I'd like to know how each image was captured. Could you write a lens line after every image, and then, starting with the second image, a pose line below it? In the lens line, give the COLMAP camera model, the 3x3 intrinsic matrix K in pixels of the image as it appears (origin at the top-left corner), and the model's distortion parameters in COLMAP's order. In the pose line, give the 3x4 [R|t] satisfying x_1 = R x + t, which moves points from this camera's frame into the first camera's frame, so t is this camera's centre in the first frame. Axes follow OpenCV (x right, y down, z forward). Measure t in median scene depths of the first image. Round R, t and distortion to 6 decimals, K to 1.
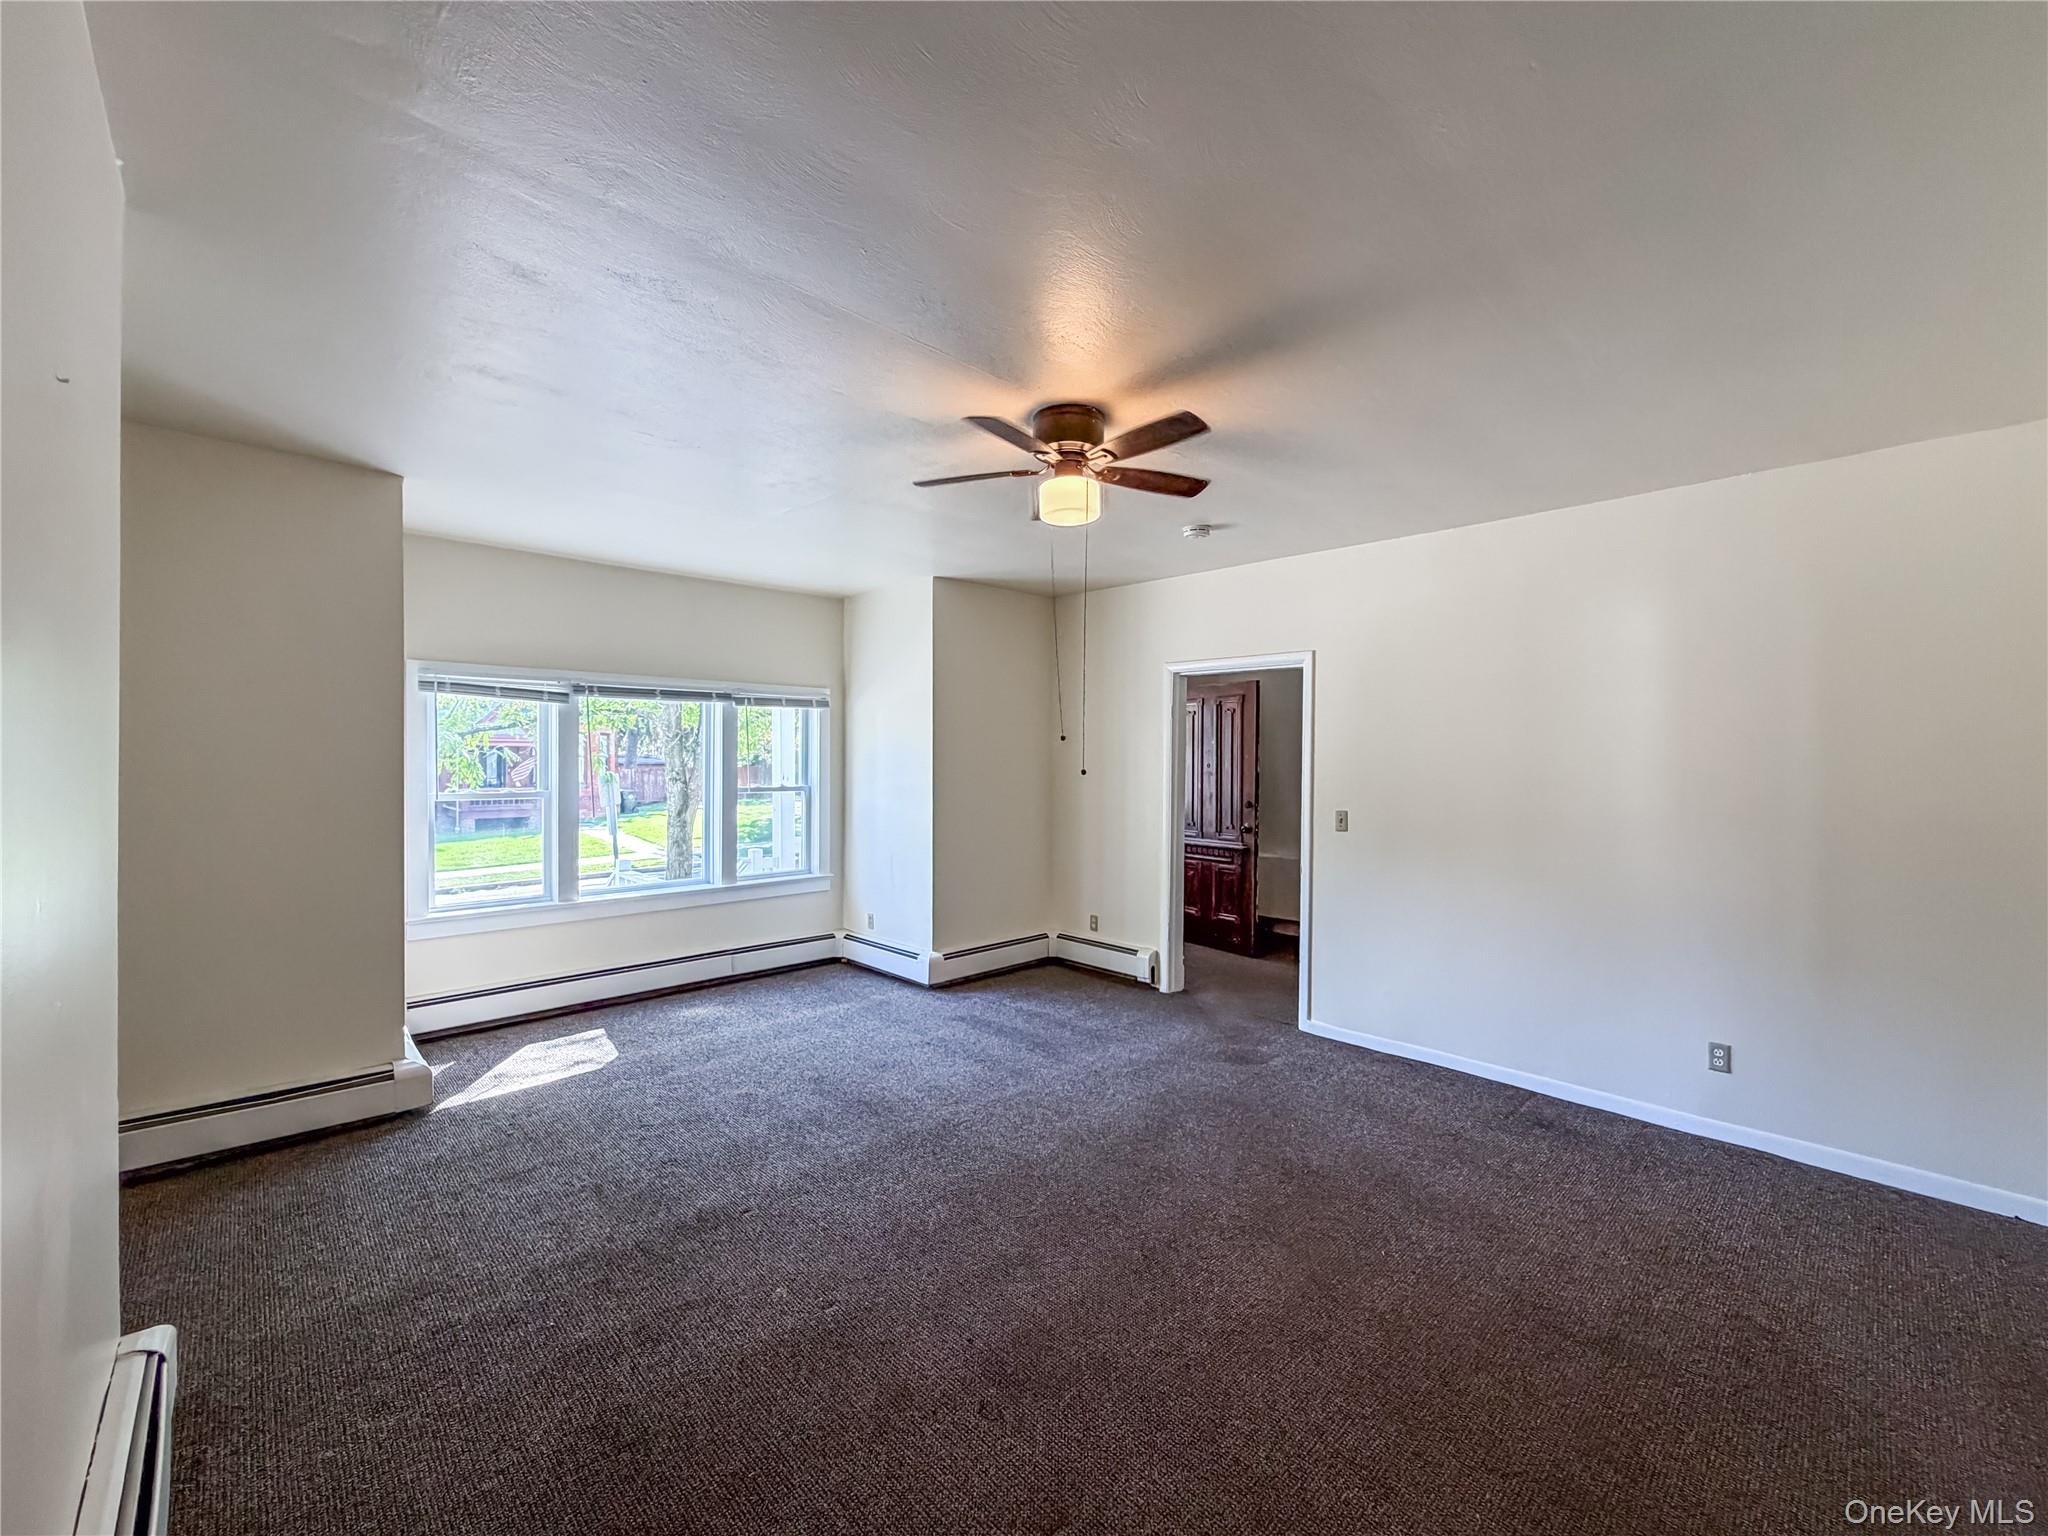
lens RADIAL K [[823.6, 0, 1009.5], [0, 823.6, 763.0], [0, 0, 1]] dist [0.009547, -0.000017]
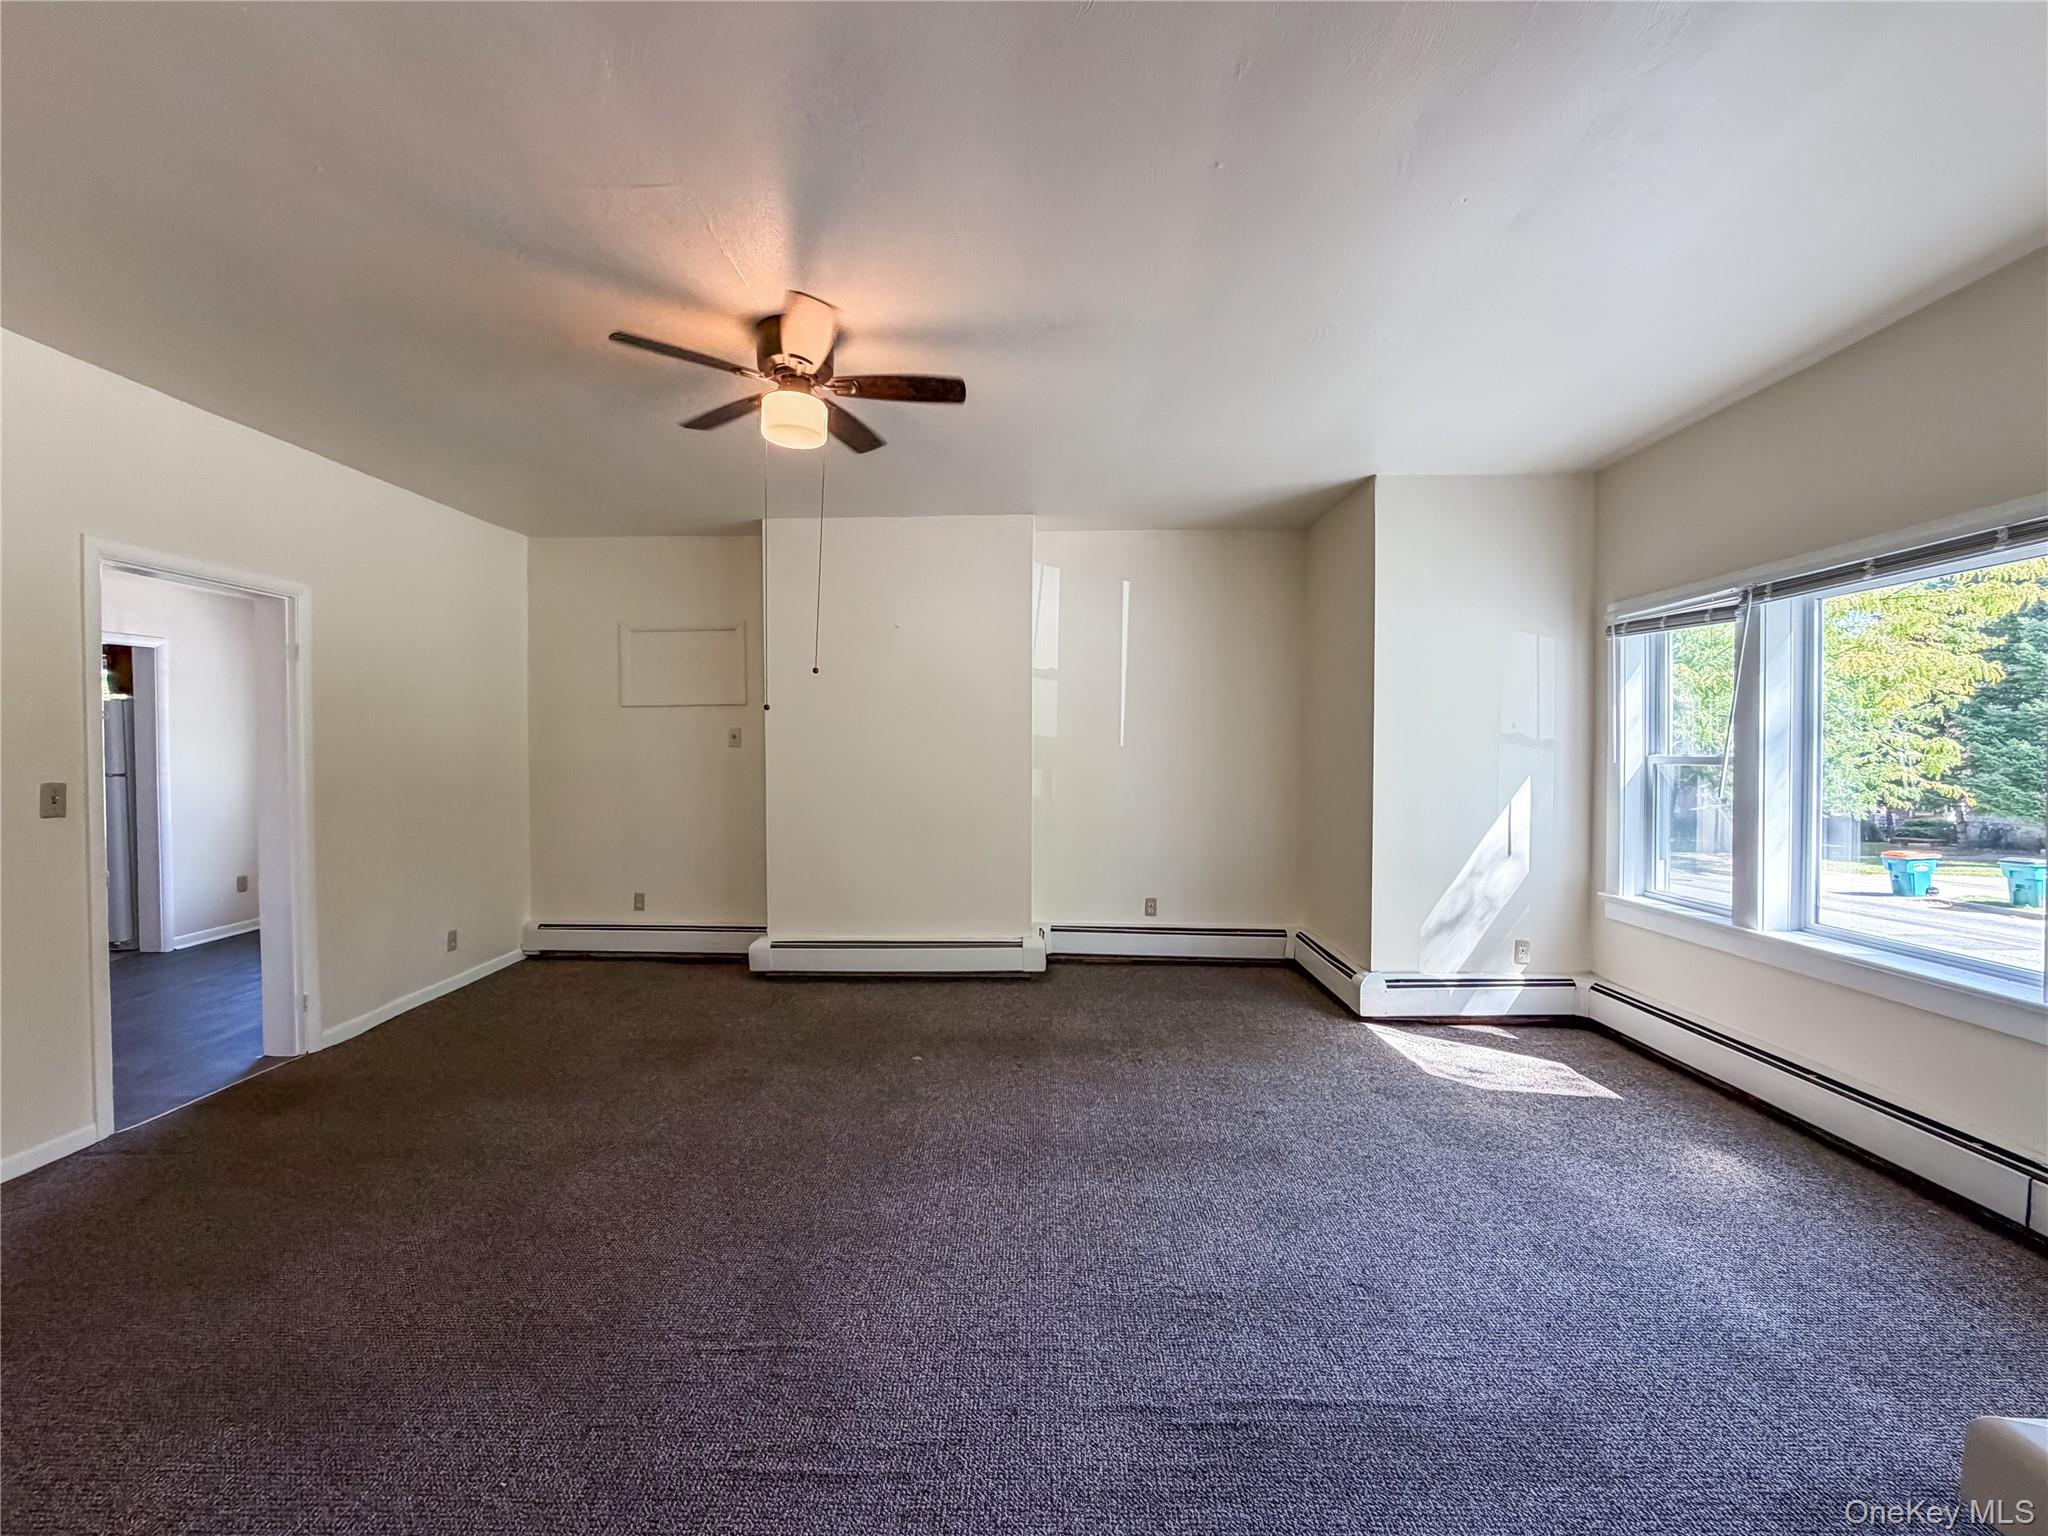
lens RADIAL K [[823.6, 0, 1009.6], [0, 823.6, 768.8], [0, 0, 1]] dist [0.009547, -0.000017]
pose [[-0.701484, 0.016449, -0.712495, 0.362540], [-0.001283, 0.999703, 0.024343, 0.032149], [0.712684, 0.017991, -0.701255, 1.146284]]
